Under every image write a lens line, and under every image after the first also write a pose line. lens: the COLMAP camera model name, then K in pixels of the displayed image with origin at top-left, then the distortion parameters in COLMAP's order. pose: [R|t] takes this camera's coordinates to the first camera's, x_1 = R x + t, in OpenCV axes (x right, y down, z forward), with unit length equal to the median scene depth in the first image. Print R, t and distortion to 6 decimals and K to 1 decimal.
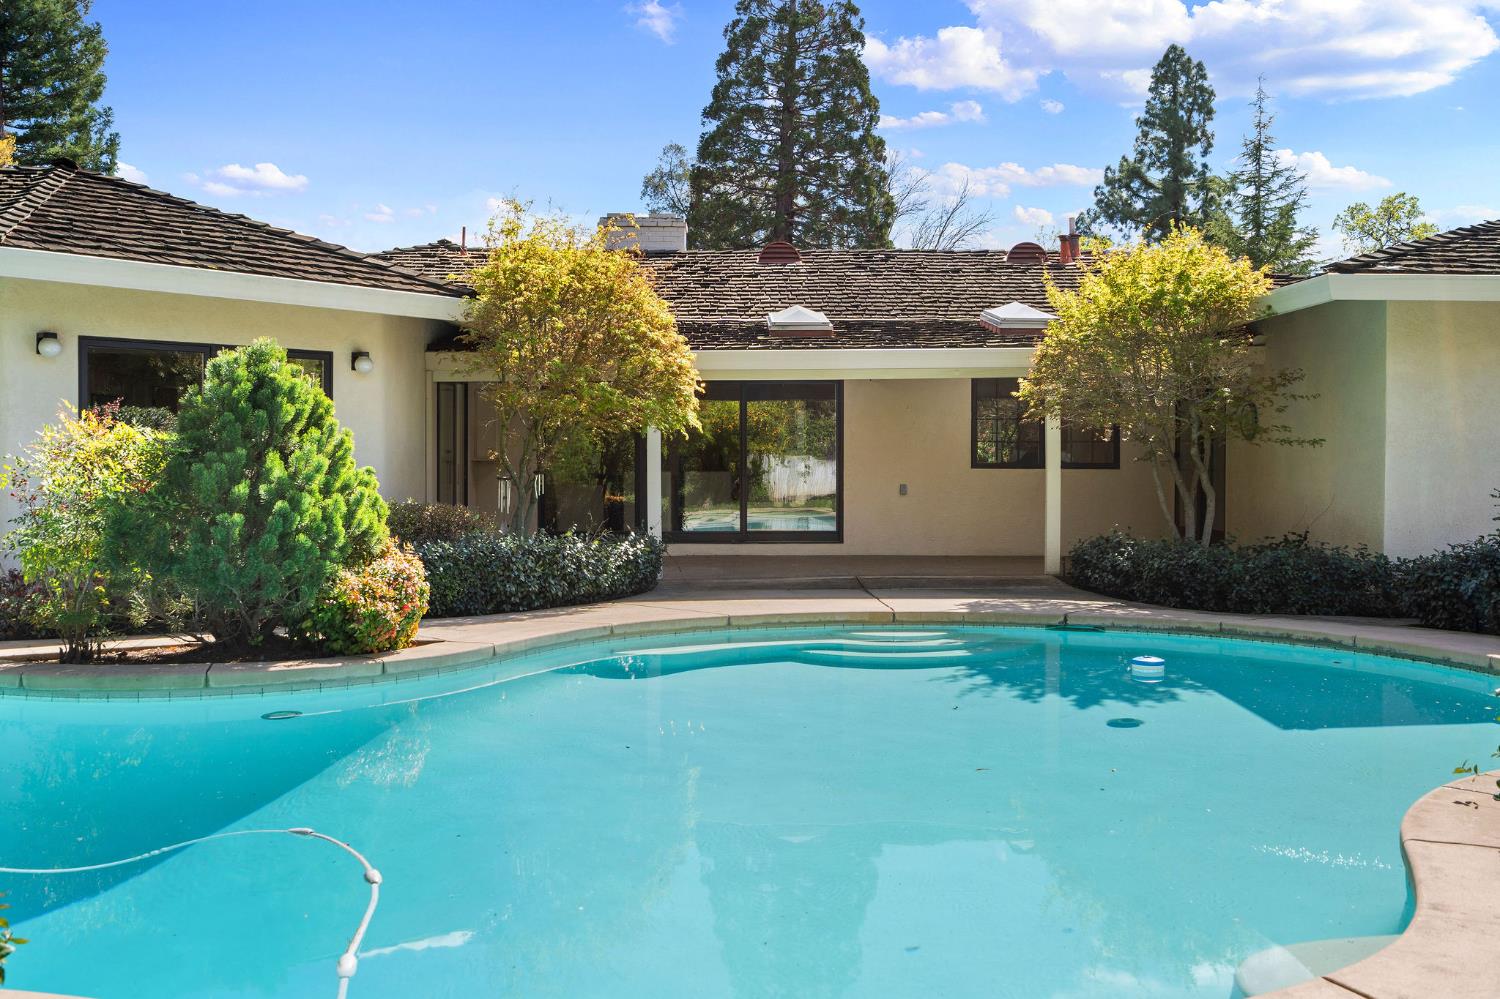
lens RADIAL K [[1457.7, 0, 750.0], [0, 1457.7, 499.5], [0, 0, 1]] dist [0.004542, -0.002496]
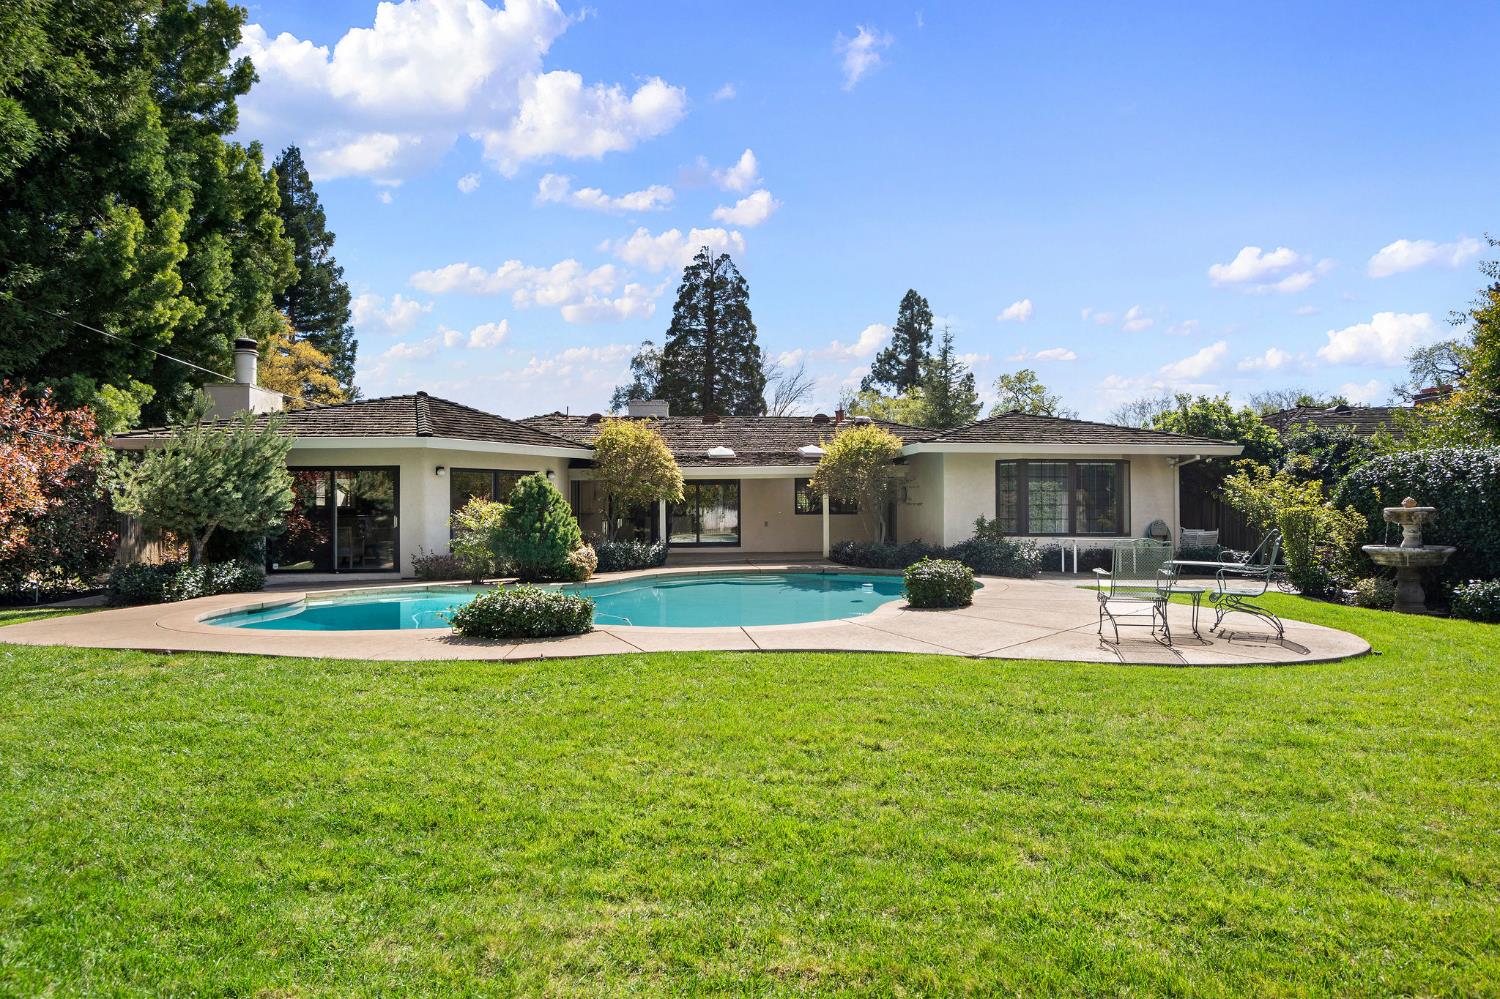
lens RADIAL K [[835.6, 0, 750.0], [0, 835.6, 499.5], [0, 0, 1]] dist [0.002366, 0.000430]
pose [[0.997088, -0.007004, 0.075936, -0.007712], [0.009873, 0.999249, -0.037465, 0.001506], [-0.075617, 0.038106, 0.996409, -0.115239]]
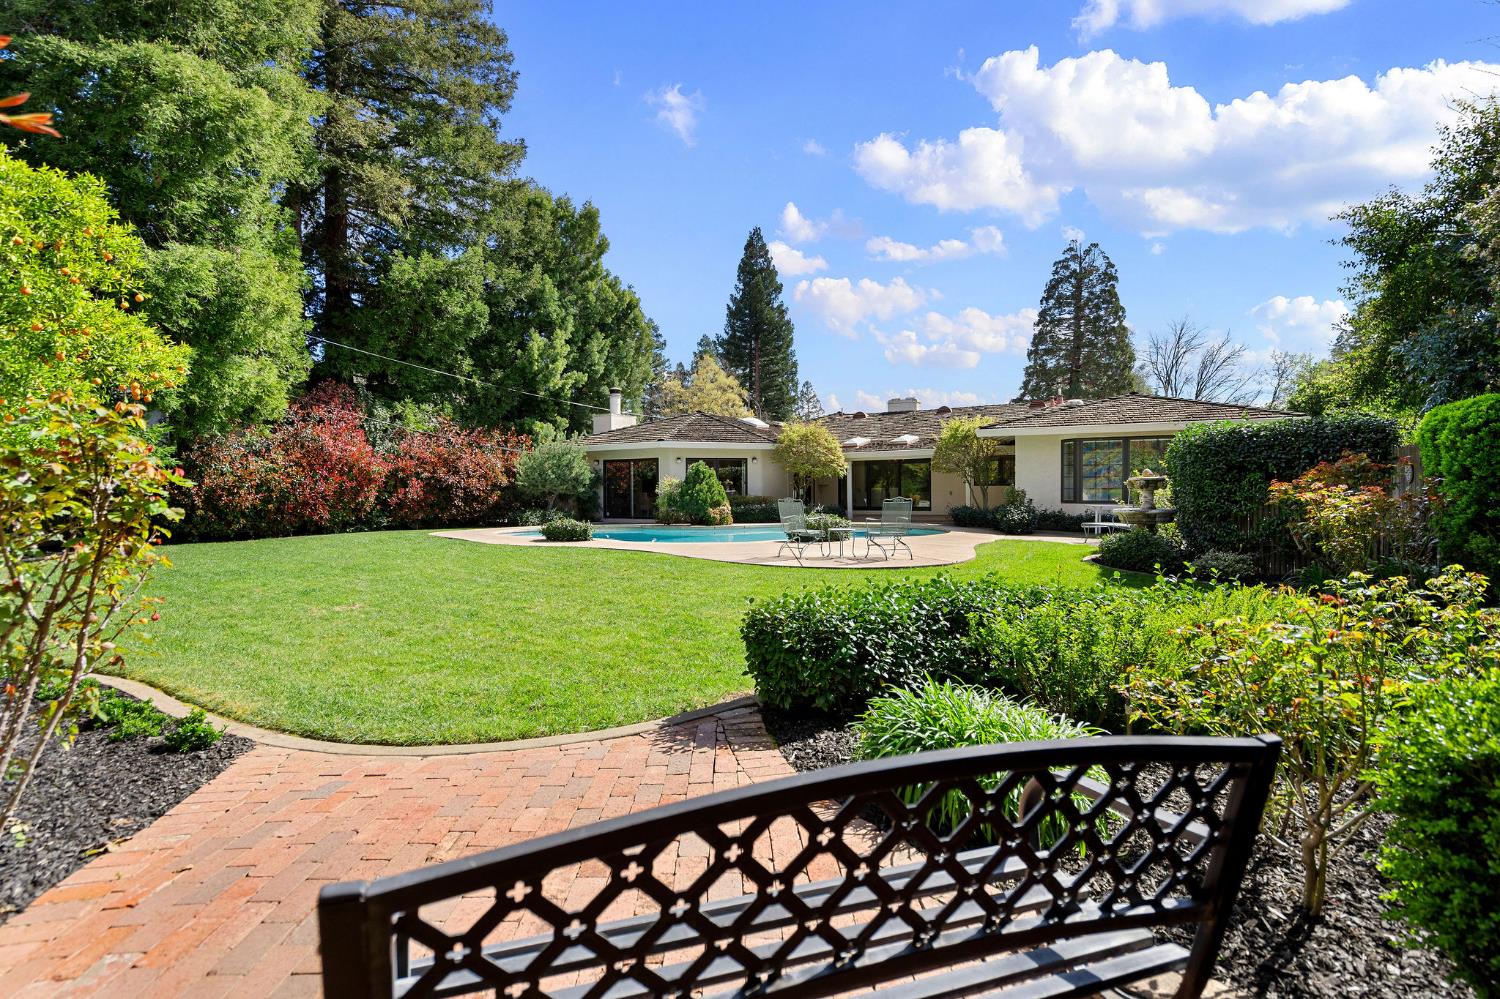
lens RADIAL K [[745.5, 0, 750.0], [0, 745.5, 499.5], [0, 0, 1]] dist [-0.002933, -0.000139]
pose [[0.854350, -0.000421, -0.519697, 0.186761], [-0.003073, 0.999978, -0.005862, 0.005679], [0.519688, 0.006605, 0.854330, -0.177223]]
